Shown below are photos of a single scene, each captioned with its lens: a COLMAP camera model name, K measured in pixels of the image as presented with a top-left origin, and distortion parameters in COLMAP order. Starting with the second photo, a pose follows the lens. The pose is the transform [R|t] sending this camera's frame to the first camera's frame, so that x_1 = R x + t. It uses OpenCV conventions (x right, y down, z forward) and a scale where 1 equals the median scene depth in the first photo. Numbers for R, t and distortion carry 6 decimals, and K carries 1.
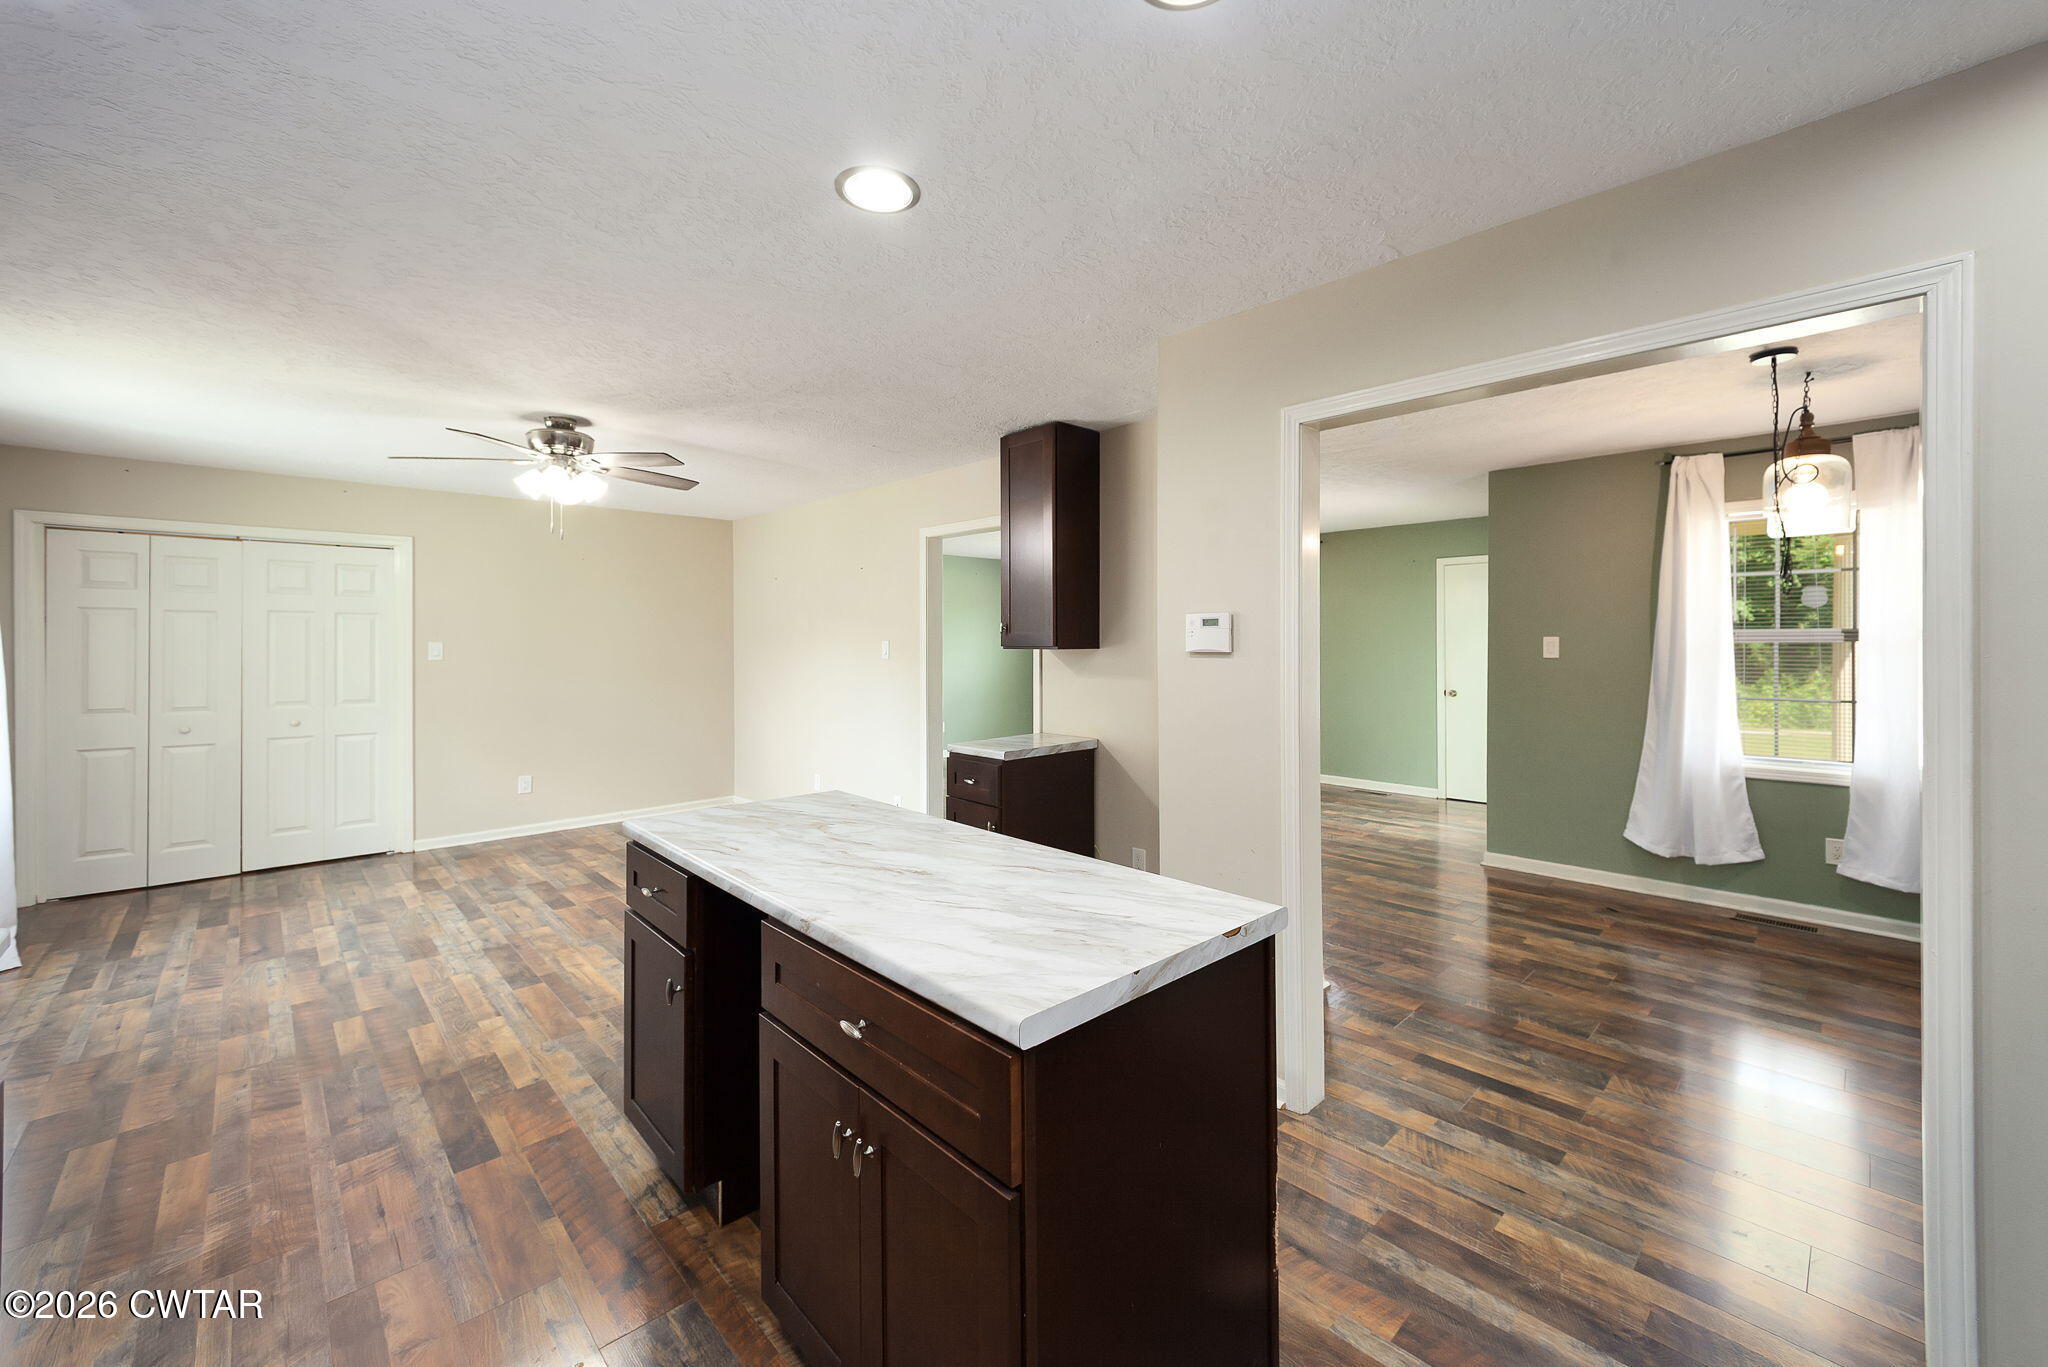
lens RADIAL K [[818.0, 0, 1033.2], [0, 818.0, 637.4], [0, 0, 1]] dist [0.012116, 0.000504]
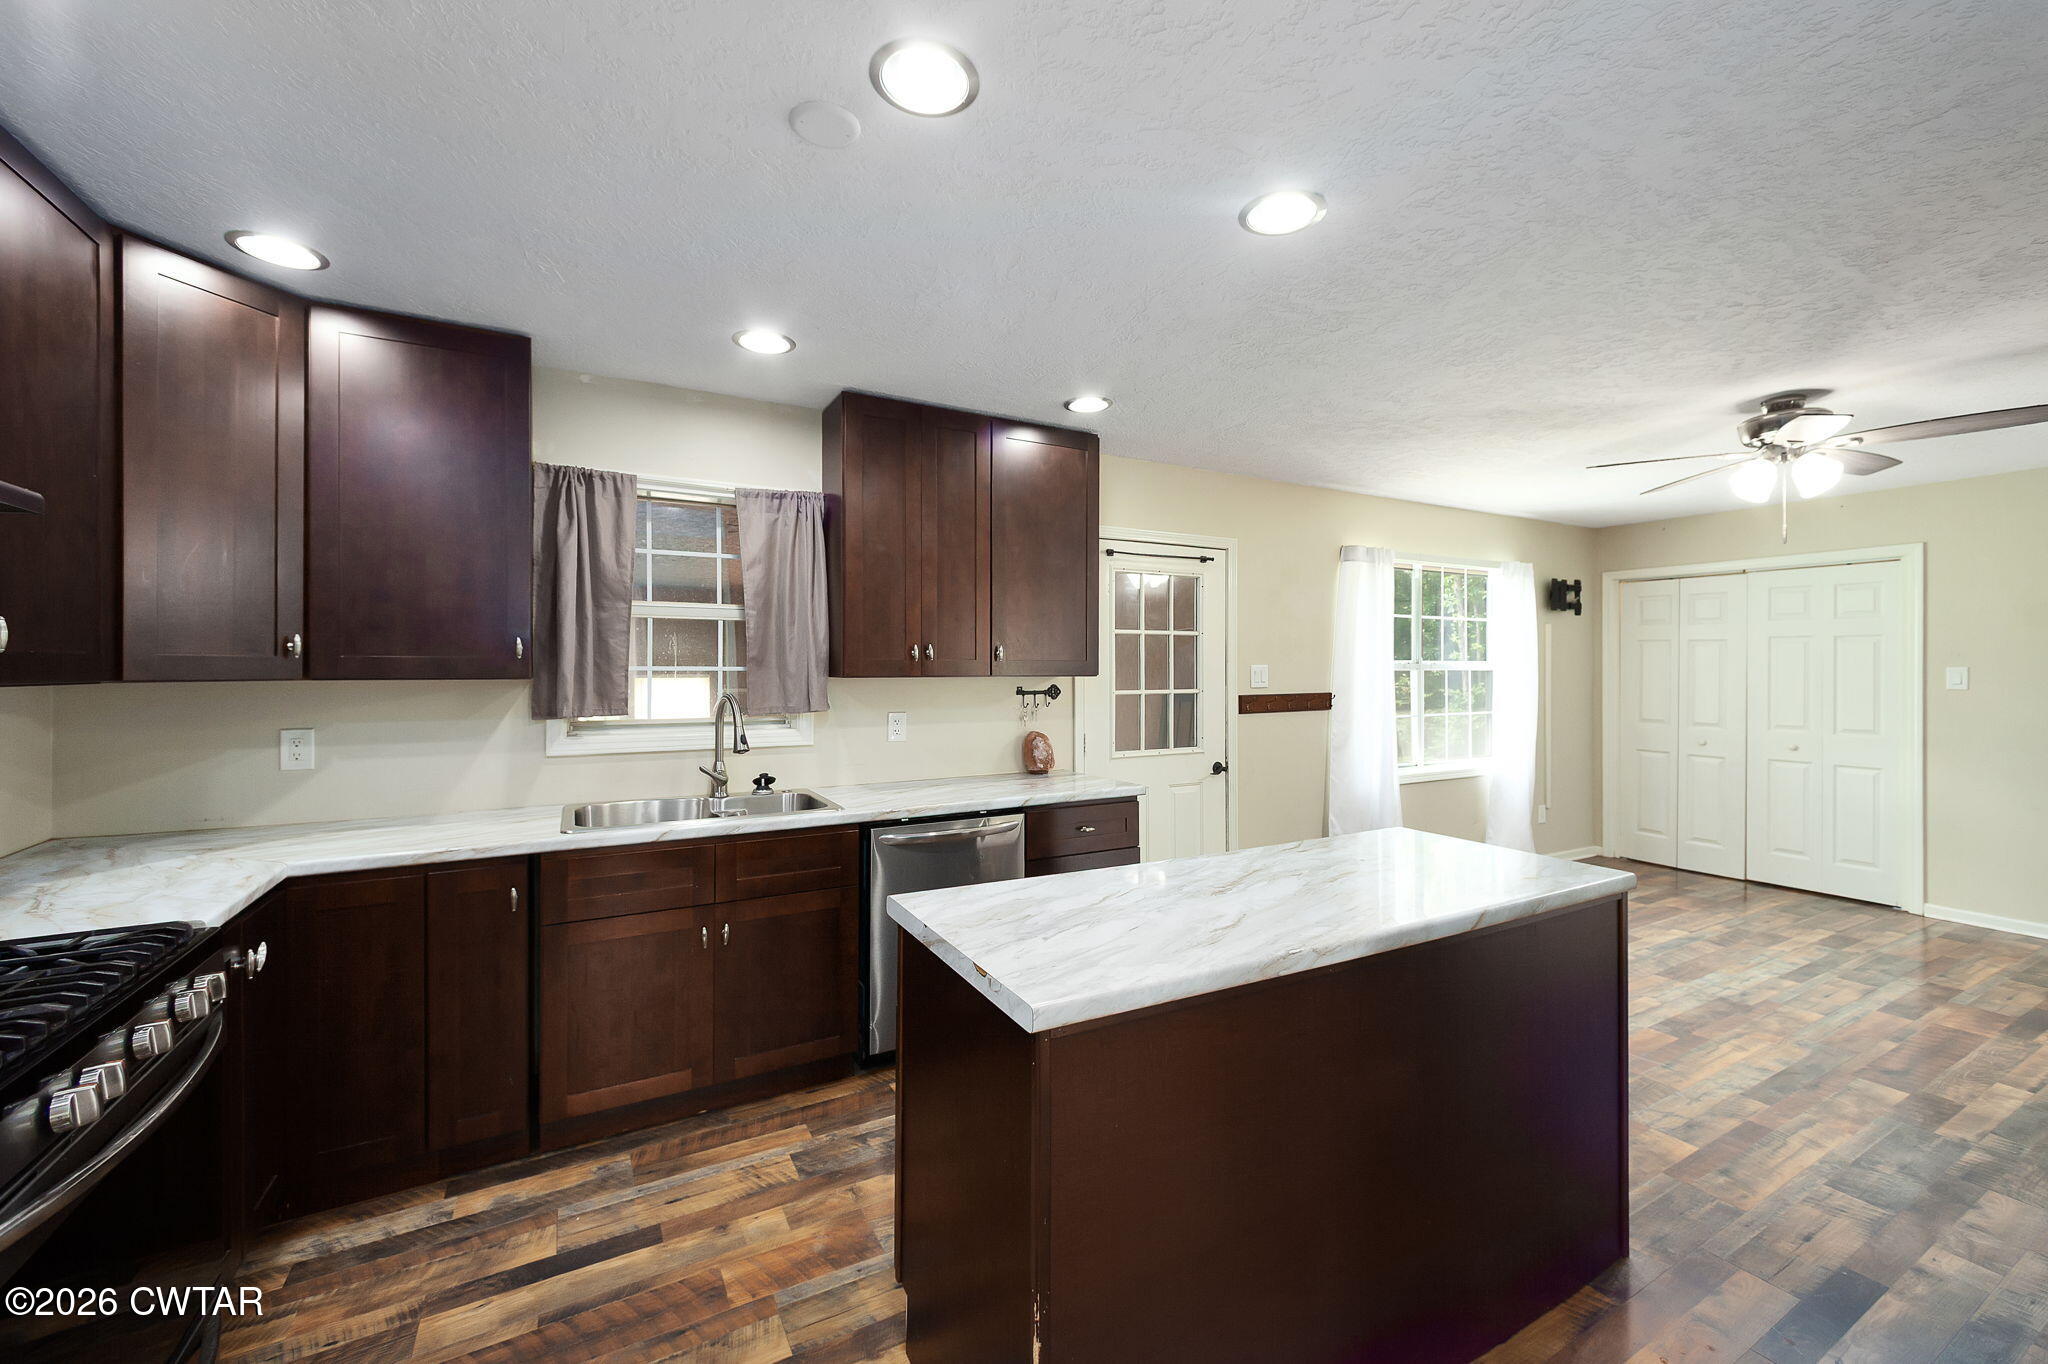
lens RADIAL K [[818.4, 0, 1027.5], [0, 818.4, 662.0], [0, 0, 1]] dist [0.001670, -0.000458]
pose [[-0.251012, -0.006418, -0.967963, 0.430066], [0.005520, 0.999952, -0.008061, 0.003438], [0.967968, -0.007367, -0.250965, 0.482983]]
